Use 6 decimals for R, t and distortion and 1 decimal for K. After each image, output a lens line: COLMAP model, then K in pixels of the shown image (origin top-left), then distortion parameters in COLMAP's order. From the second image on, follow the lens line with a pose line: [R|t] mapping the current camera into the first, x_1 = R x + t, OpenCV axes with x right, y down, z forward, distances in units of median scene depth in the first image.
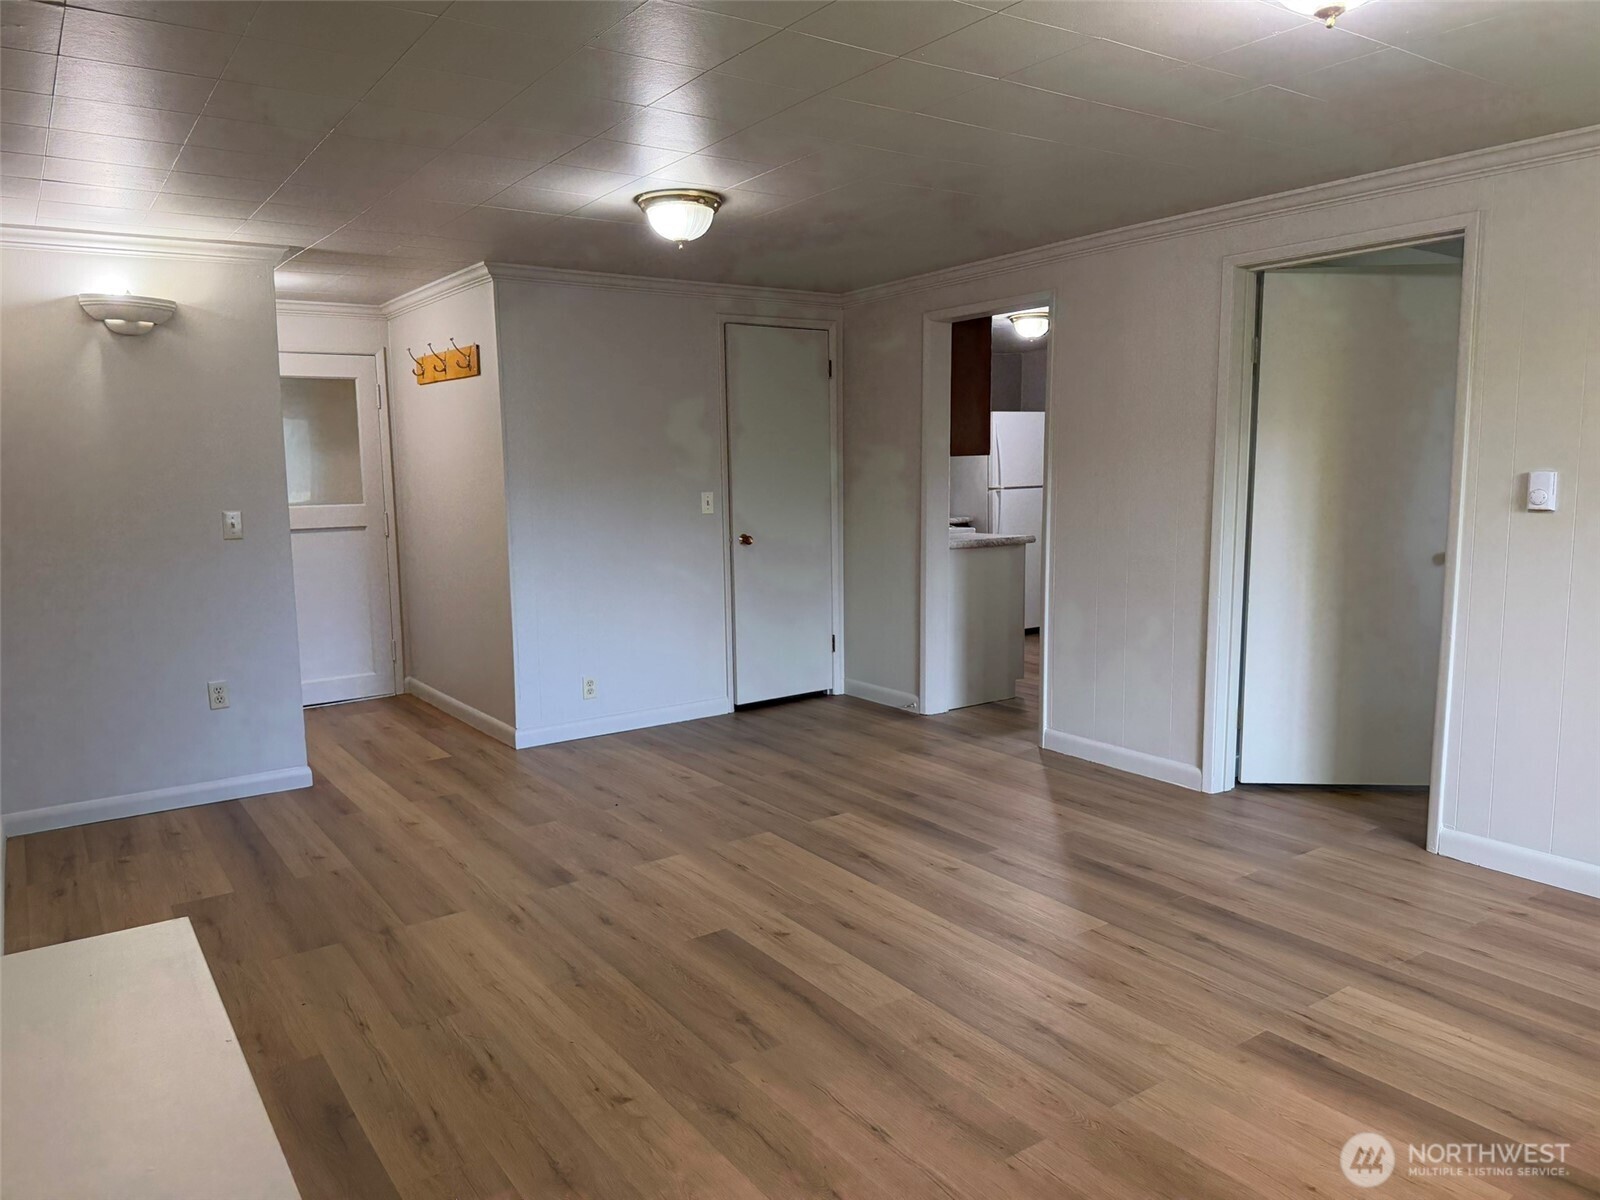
lens RADIAL K [[1119.2, 0, 806.8], [0, 1119.2, 608.1], [0, 0, 1]] dist [0.059654, -0.114527]
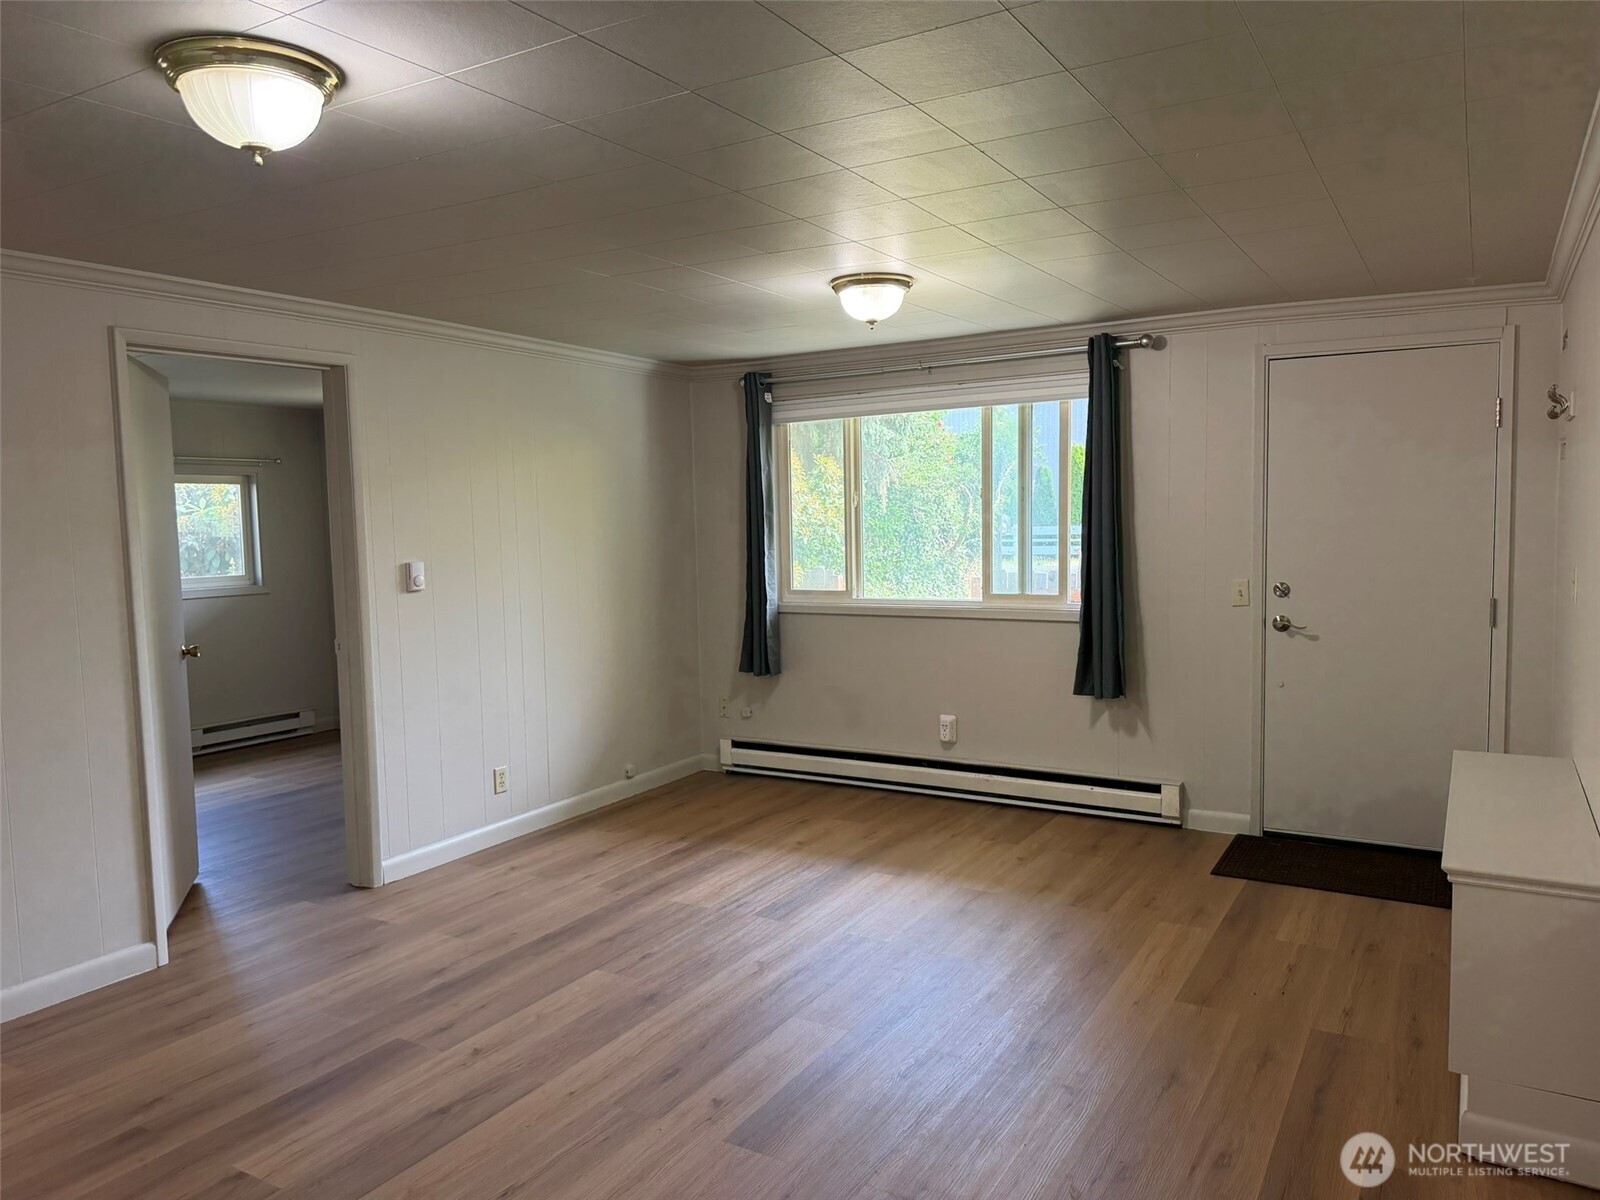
lens RADIAL K [[1120.8, 0, 800.0], [0, 1120.8, 600.0], [0, 0, 1]] dist [0.089526, -0.111369]
pose [[-0.413534, -0.047424, 0.909253, -0.662738], [0.149407, 0.981571, 0.119147, -0.145864], [-0.898146, 0.185120, -0.398828, 0.984318]]
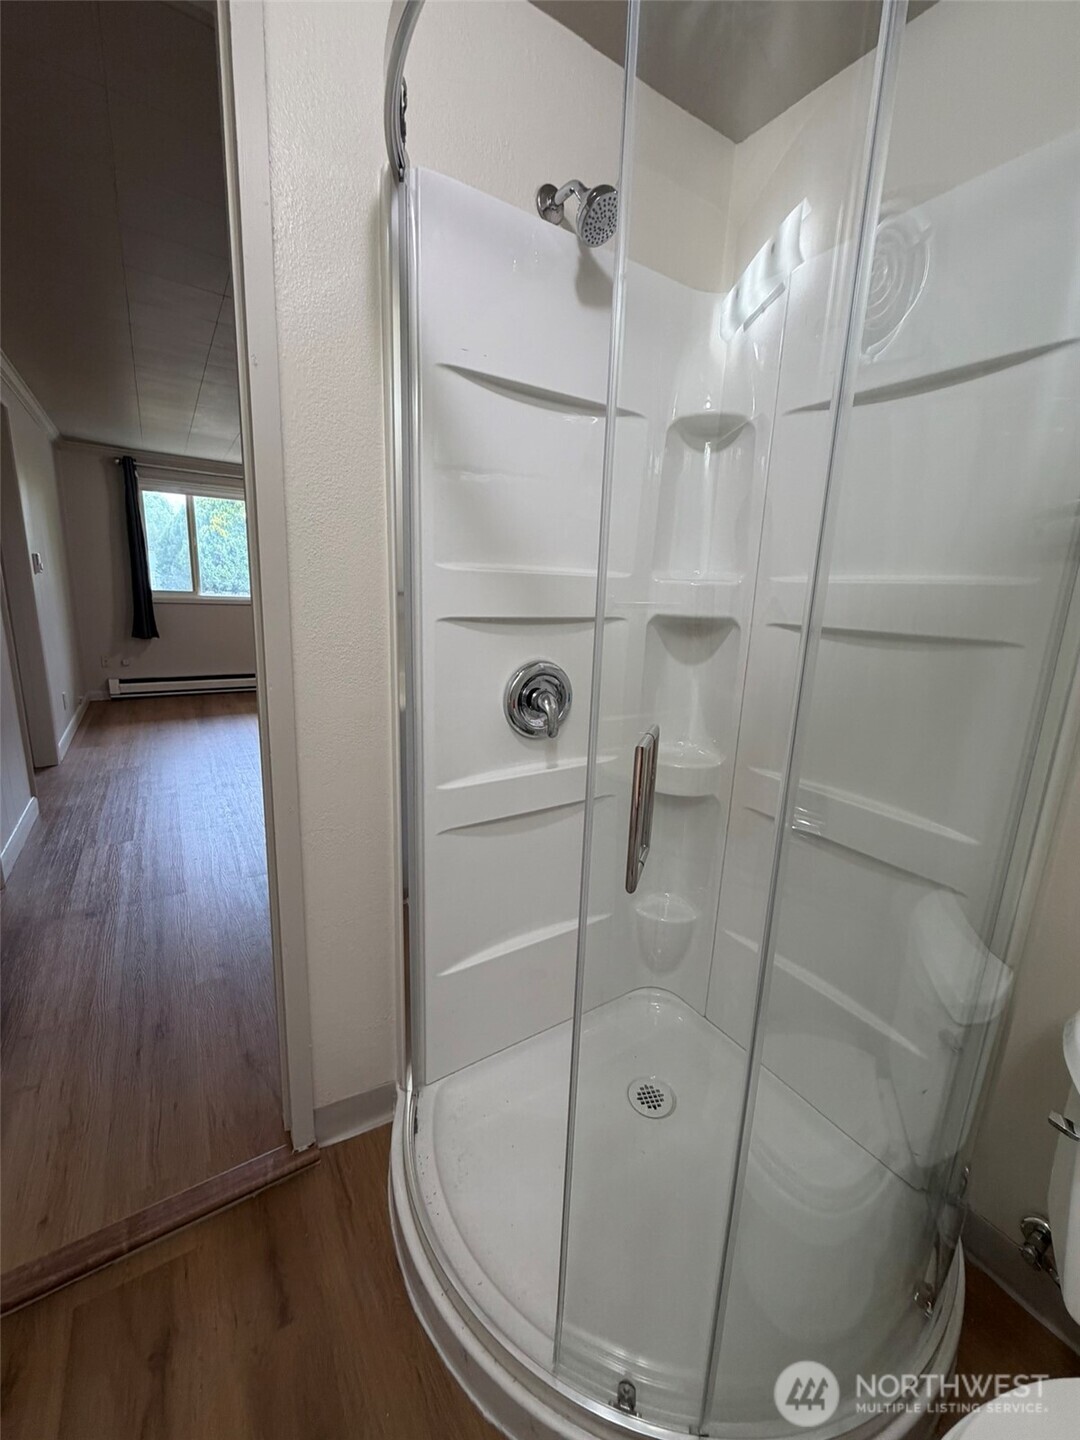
lens RADIAL K [[574.6, 0, 540.0], [0, 574.6, 720.0], [0, 0, 1]] dist [-0.000051, -0.000017]
pose [[-0.998865, -0.036580, 0.030498, -0.251445], [-0.023620, 0.936557, 0.349719, -0.192032], [-0.041356, 0.348602, -0.936358, 1.754687]]
